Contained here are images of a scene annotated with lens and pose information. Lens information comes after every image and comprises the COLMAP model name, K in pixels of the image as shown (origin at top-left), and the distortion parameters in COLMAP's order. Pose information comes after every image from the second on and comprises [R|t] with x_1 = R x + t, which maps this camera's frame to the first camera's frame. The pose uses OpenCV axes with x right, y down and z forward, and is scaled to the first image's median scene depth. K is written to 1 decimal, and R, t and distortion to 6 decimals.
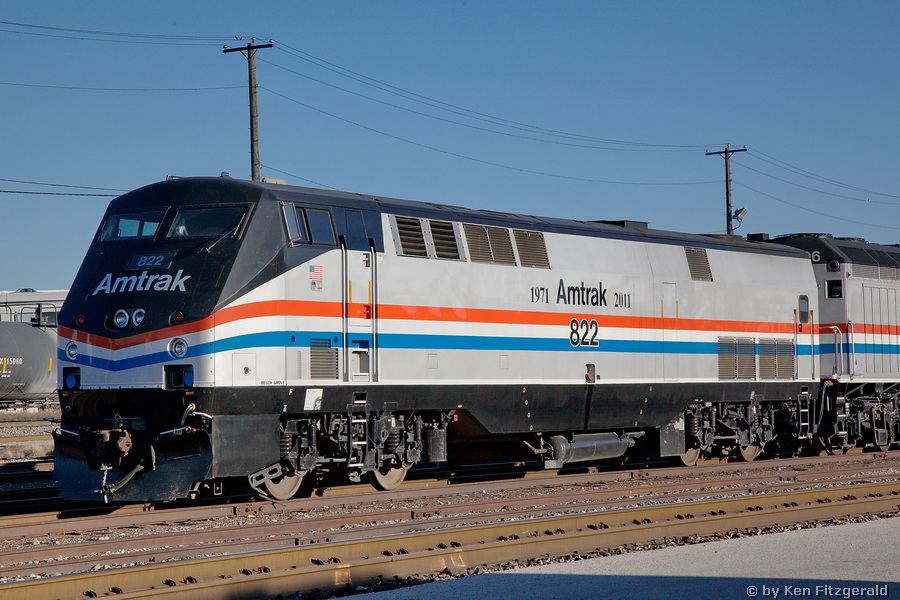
lens RADIAL K [[2303.6, 0, 450.0], [0, 2303.6, 300.0], [0, 0, 1]] dist [0.481905, -0.051831]
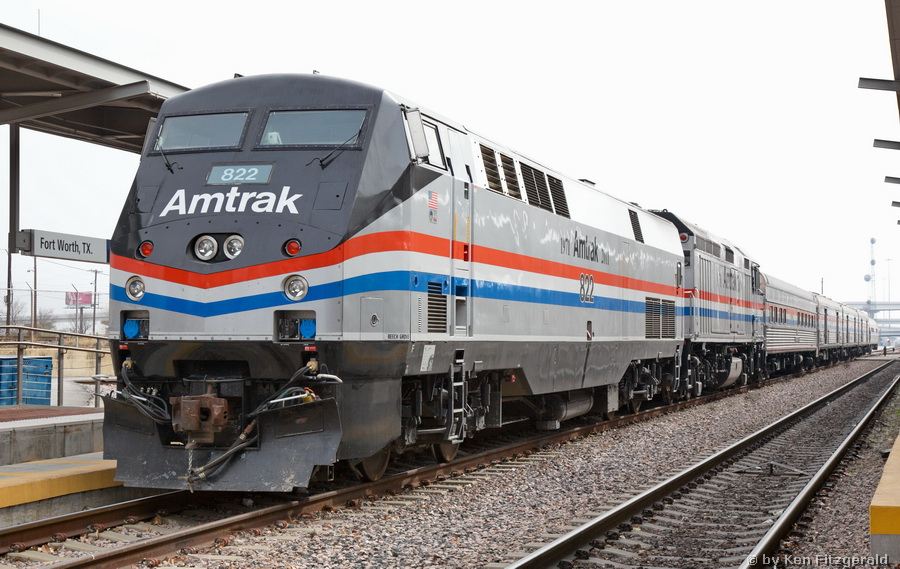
lens RADIAL K [[1502.8, 0, 450.0], [0, 1502.8, 284.5], [0, 0, 1]] dist [0.156259, 0.012333]
pose [[0.974066, 0.025137, 0.224865, -0.173038], [-0.025550, 0.999673, -0.001076, 0.018322], [-0.224819, -0.004697, 0.974389, 0.501030]]
